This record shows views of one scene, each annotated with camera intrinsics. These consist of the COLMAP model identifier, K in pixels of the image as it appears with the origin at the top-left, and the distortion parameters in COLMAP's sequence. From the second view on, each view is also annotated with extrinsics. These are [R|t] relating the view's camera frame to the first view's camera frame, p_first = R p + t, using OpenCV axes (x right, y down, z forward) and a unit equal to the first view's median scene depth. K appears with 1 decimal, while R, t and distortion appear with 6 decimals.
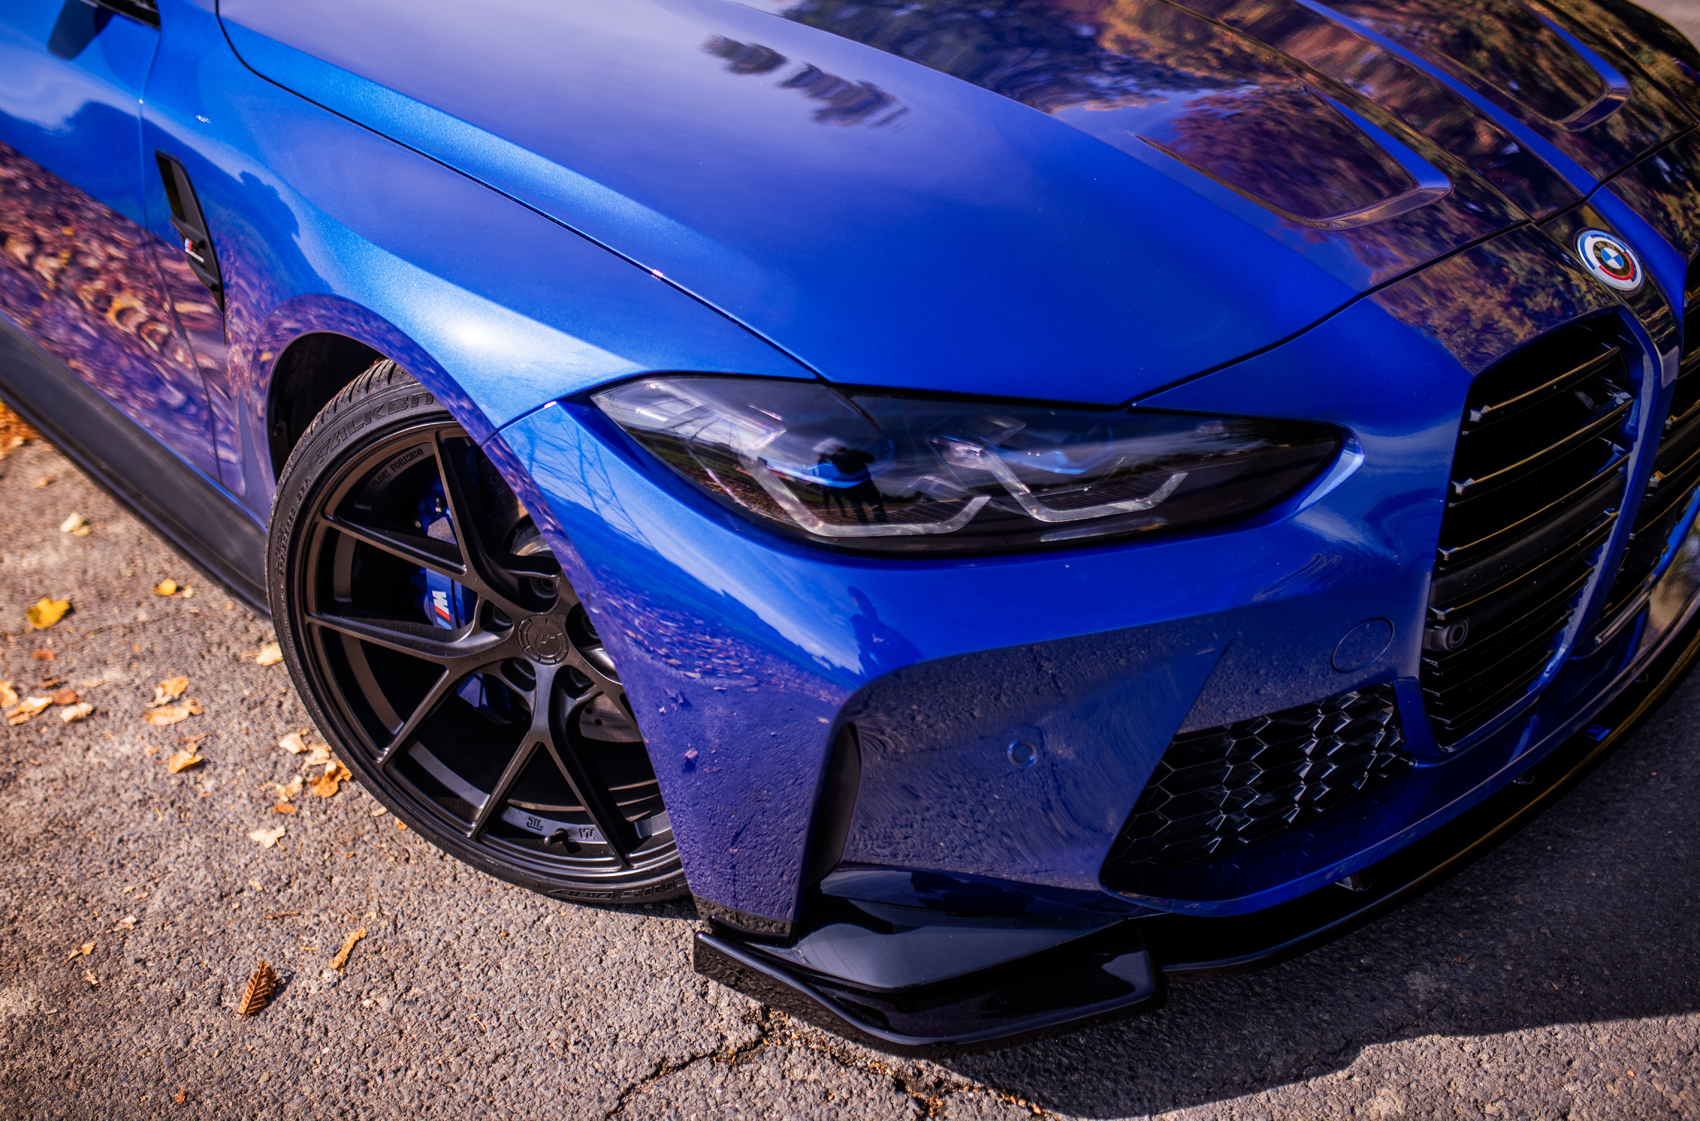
lens RADIAL K [[1757.7, 0, 825.9], [0, 1757.7, 559.3], [0, 0, 1]] dist [-0.022275, 0.006438]
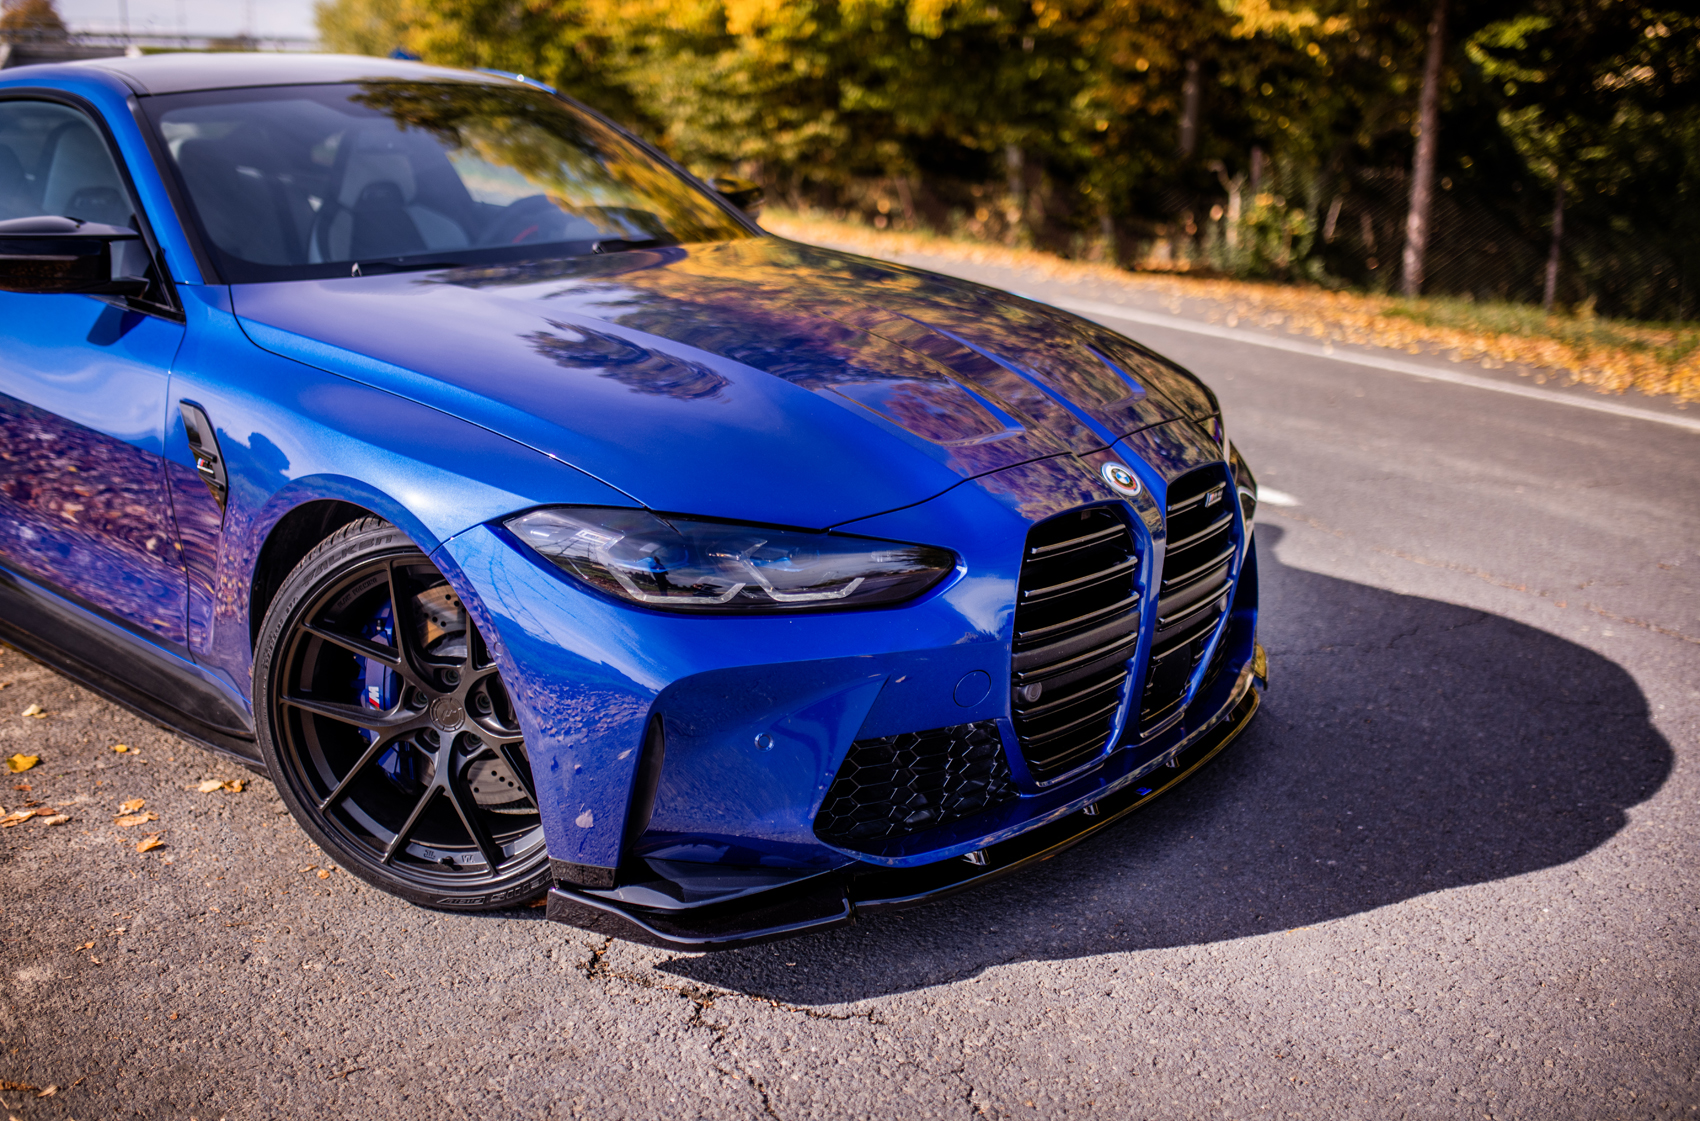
lens RADIAL K [[1678.3, 0, 850.0], [0, 1678.3, 560.5], [0, 0, 1]] dist [-0.000056, 0.010051]
pose [[0.990130, 0.028724, 0.137180, -0.021991], [0.003586, 0.973261, -0.229675, 0.239803], [-0.140109, 0.227900, 0.963551, -0.430645]]
